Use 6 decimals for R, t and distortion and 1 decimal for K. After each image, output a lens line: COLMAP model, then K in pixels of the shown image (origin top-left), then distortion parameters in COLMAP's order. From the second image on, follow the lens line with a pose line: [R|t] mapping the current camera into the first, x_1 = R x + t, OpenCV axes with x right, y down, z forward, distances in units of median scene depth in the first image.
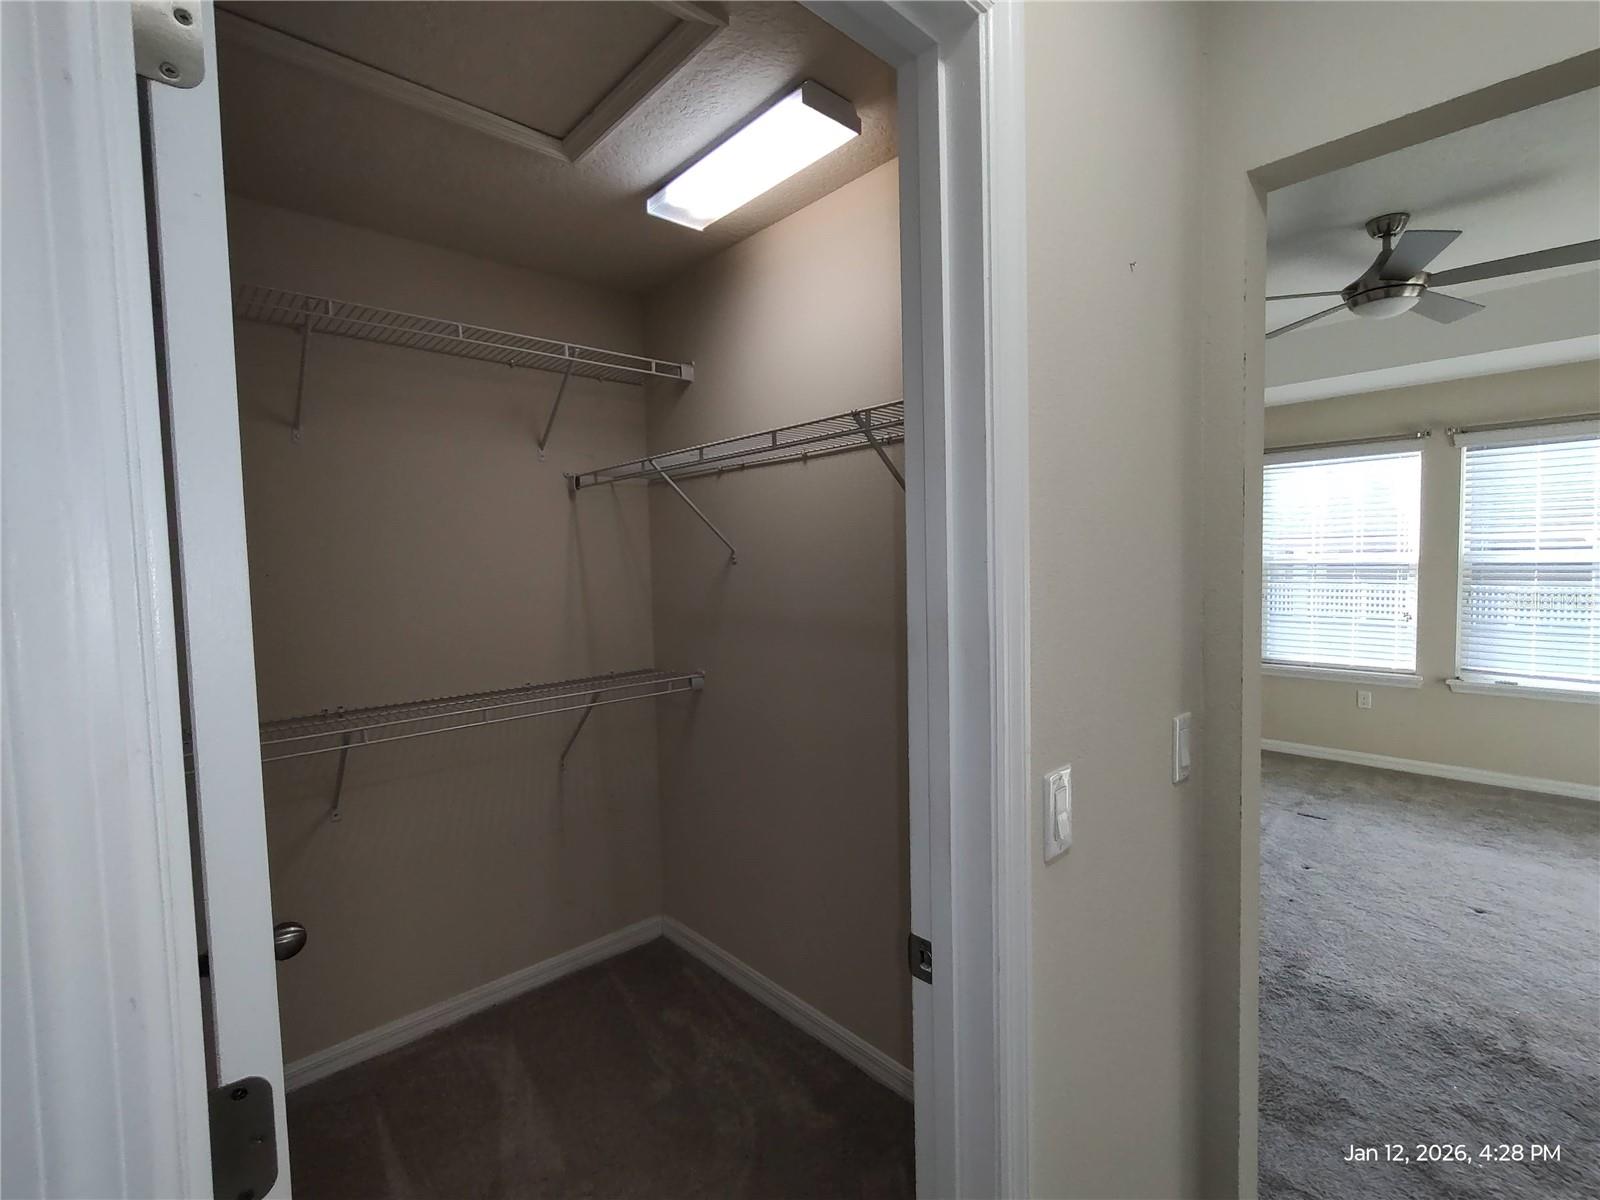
lens RADIAL K [[721.7, 0, 802.0], [0, 721.7, 595.2], [0, 0, 1]] dist [-0.006273, 0.003803]
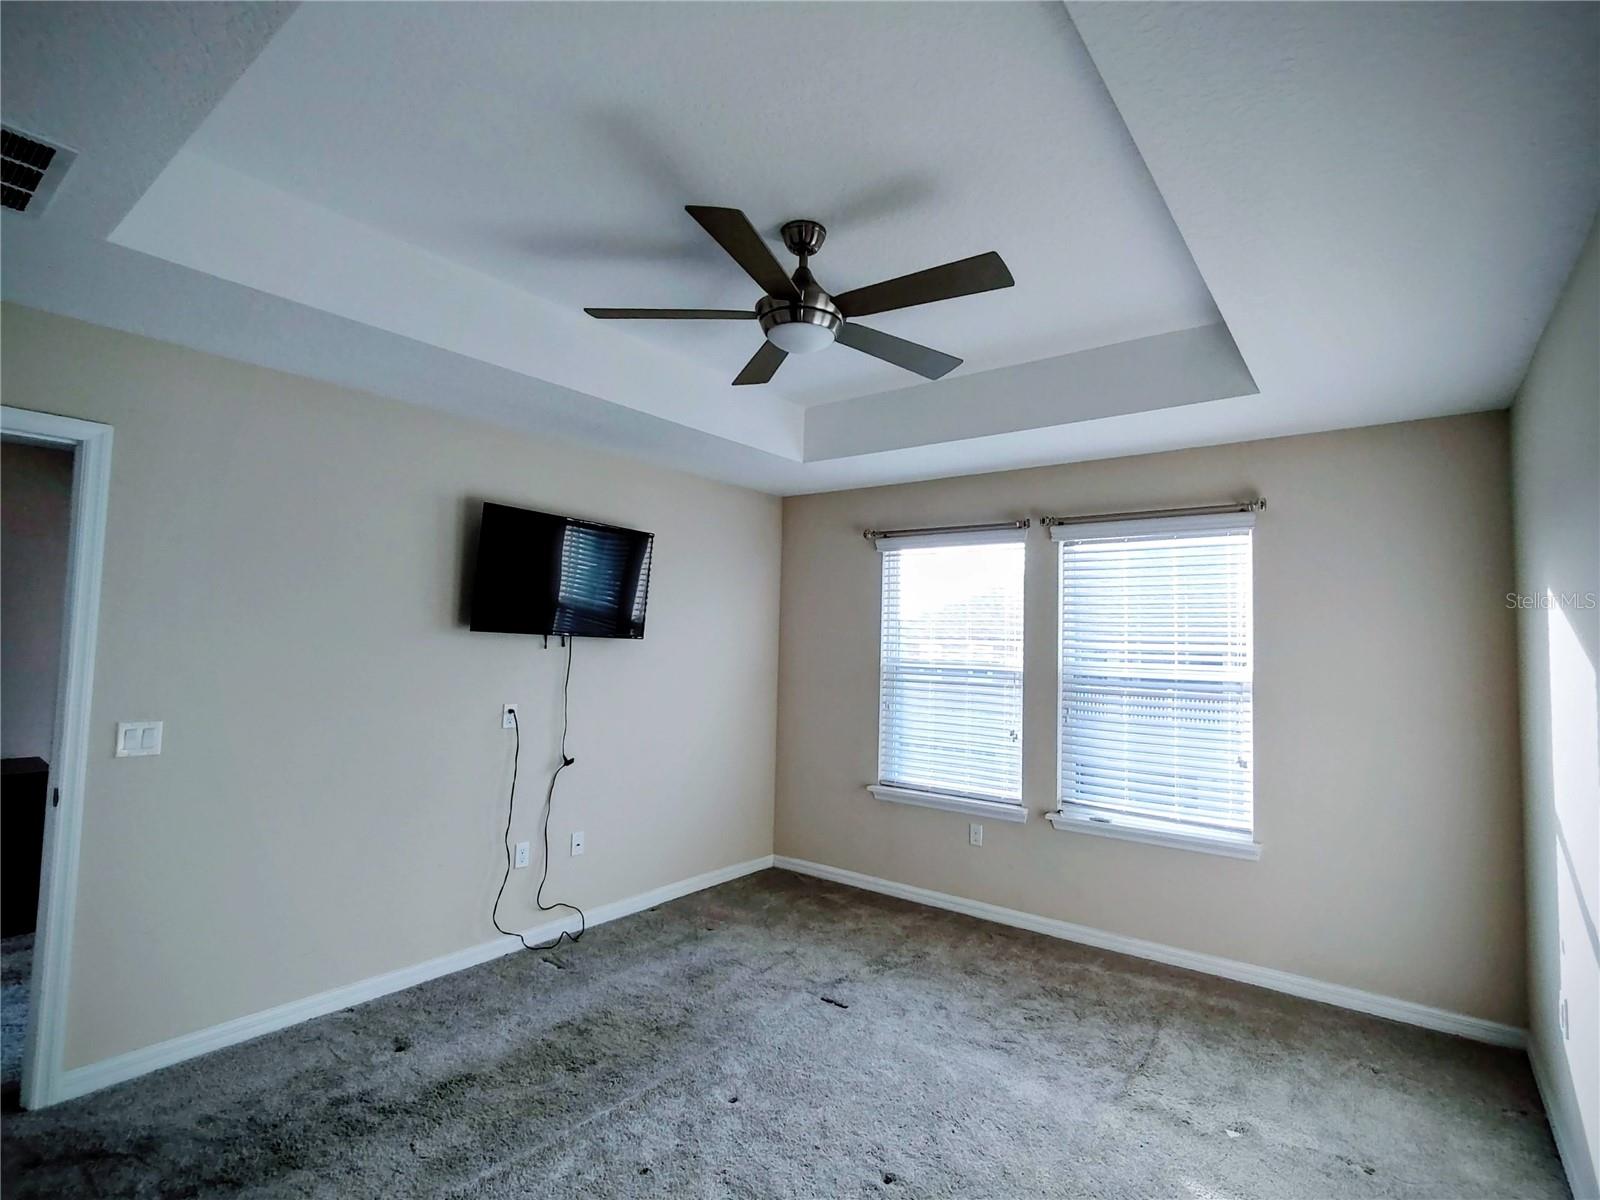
lens RADIAL K [[770.7, 0, 797.9], [0, 770.7, 594.2], [0, 0, 1]] dist [0.000907, 0.000204]
pose [[0.984171, 0.058008, 0.167458, 0.450396], [-0.037769, 0.991859, -0.121608, -0.016305], [-0.173149, 0.113358, 0.978350, 0.145457]]
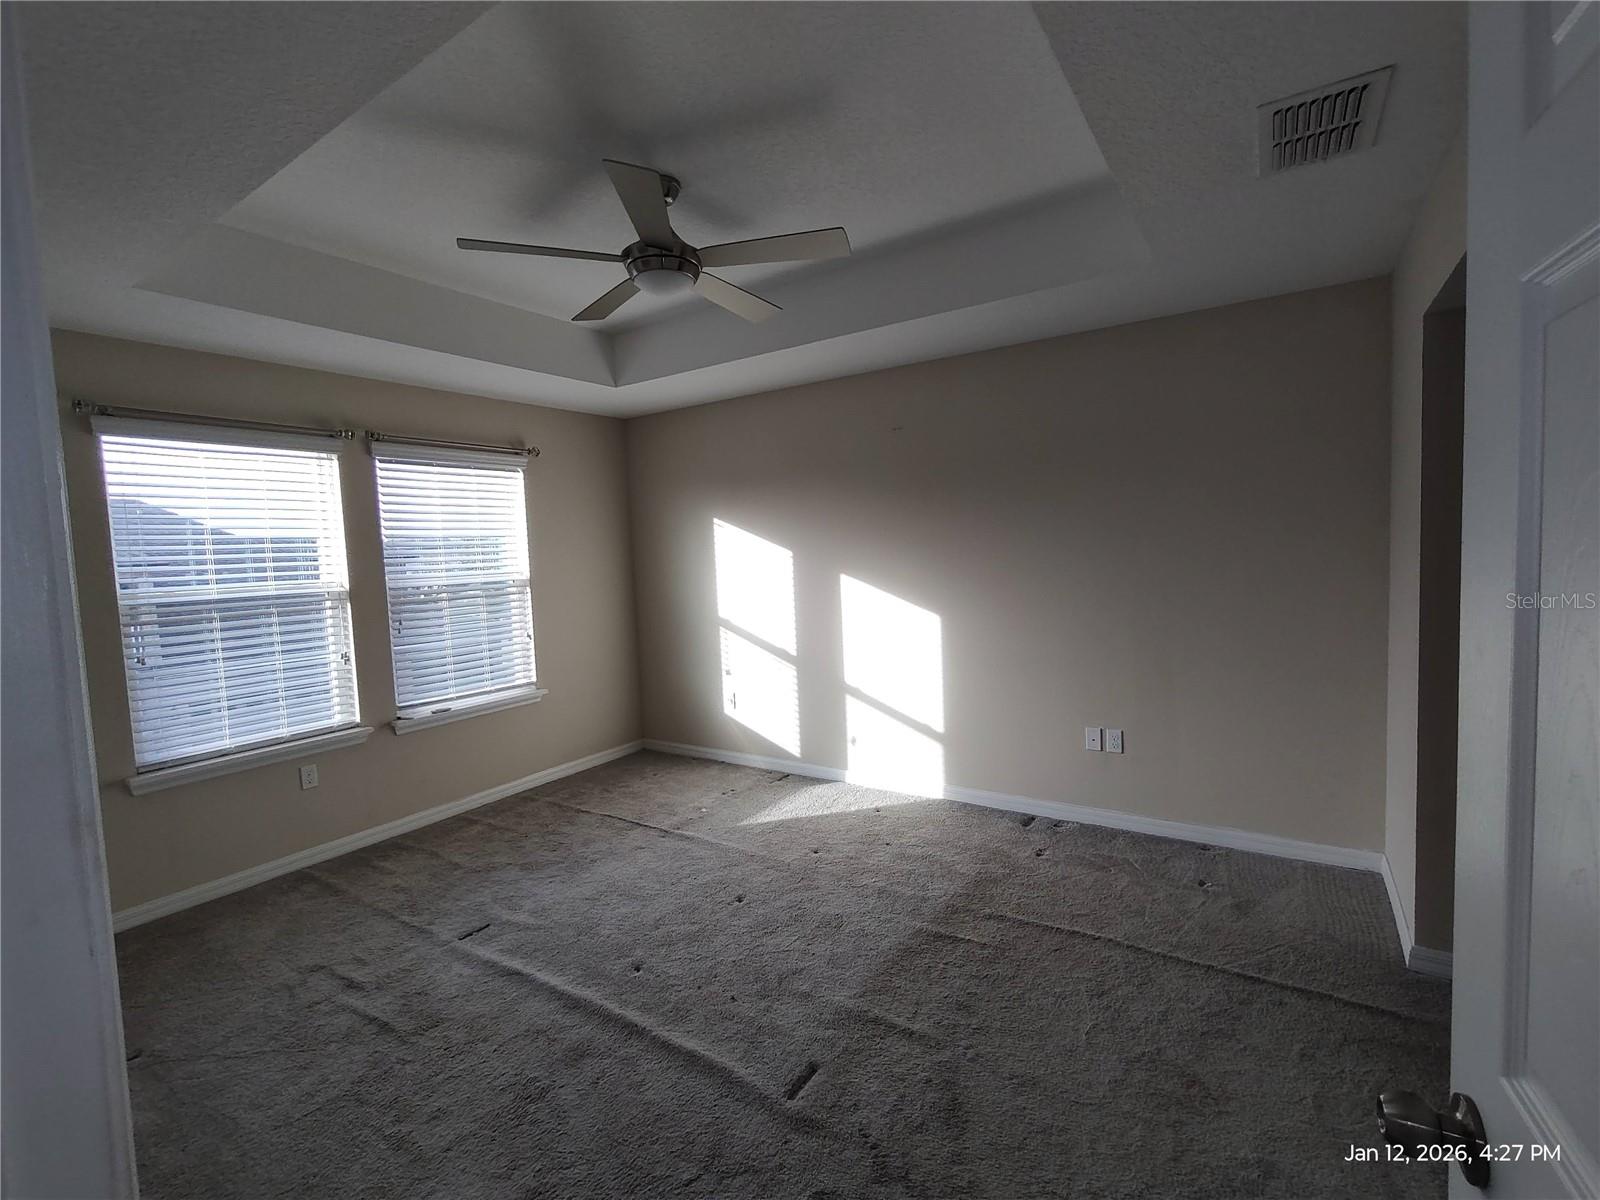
lens RADIAL K [[724.5, 0, 800.0], [0, 724.5, 600.0], [0, 0, 1]] dist [-0.002798, 0.000590]
pose [[-0.224851, -0.038211, 0.973644, -0.064456], [0.100937, 0.992942, 0.062278, -0.036069], [-0.969151, 0.112280, -0.219407, 0.708425]]
